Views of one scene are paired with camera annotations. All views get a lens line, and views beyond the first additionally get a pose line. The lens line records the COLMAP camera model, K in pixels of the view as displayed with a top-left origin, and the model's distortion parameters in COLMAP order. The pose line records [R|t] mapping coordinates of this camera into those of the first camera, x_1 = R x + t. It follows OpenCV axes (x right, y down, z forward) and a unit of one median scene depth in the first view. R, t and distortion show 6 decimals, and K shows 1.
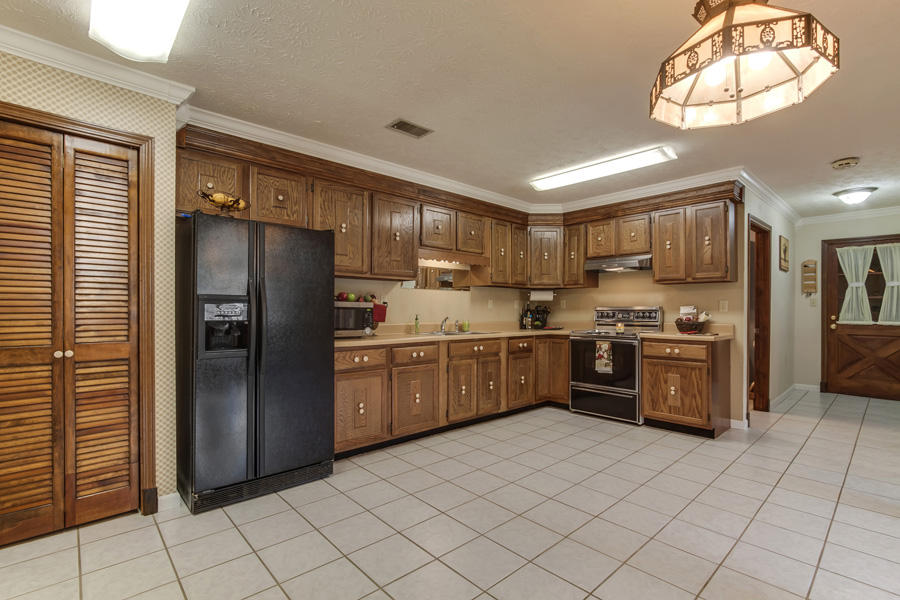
lens RADIAL K [[416.6, 0, 456.4], [0, 416.6, 309.1], [0, 0, 1]] dist [-0.013940, 0.000115]
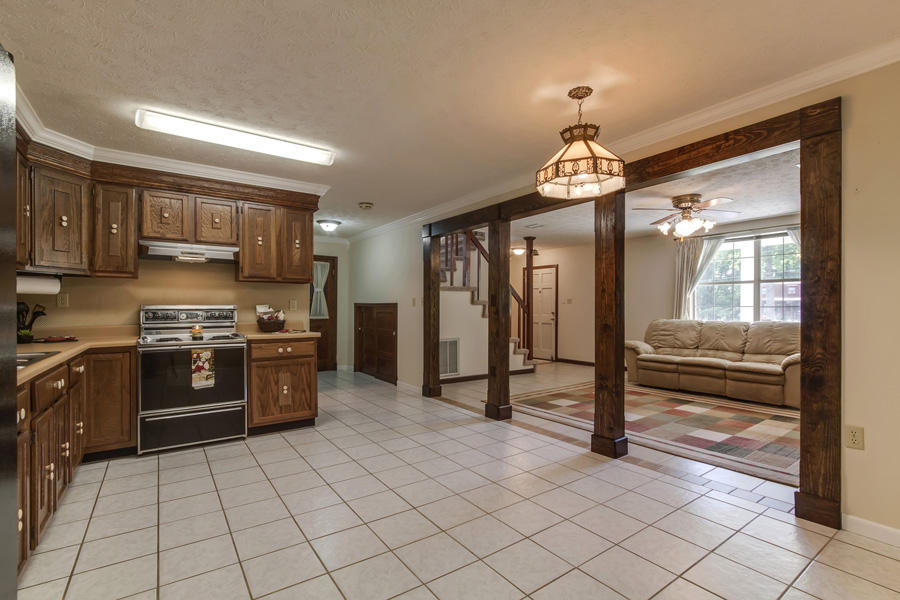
lens RADIAL K [[421.5, 0, 453.6], [0, 421.5, 306.3], [0, 0, 1]] dist [-0.004483, 0.000406]
pose [[0.122279, 0.002683, 0.992492, -0.399409], [0.000211, 0.999996, -0.002729, -0.001143], [-0.992496, 0.000544, 0.122278, 0.439933]]
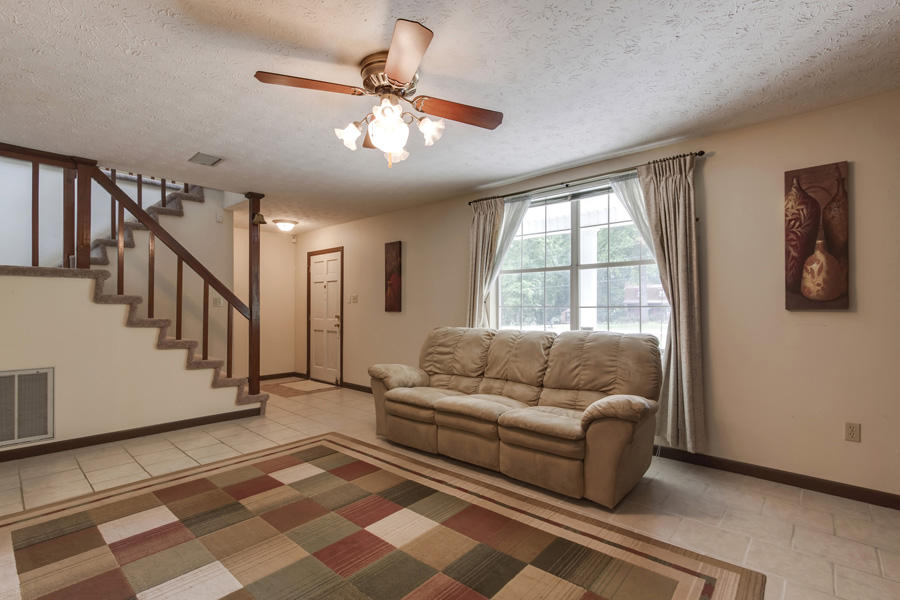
lens RADIAL K [[421.5, 0, 453.6], [0, 421.5, 306.3], [0, 0, 1]] dist [-0.004483, 0.000406]
pose [[-0.088427, 0.005702, 0.996066, 0.293570], [0.000753, 0.999984, -0.005657, 0.000138], [-0.996082, 0.000249, -0.088430, -0.091486]]
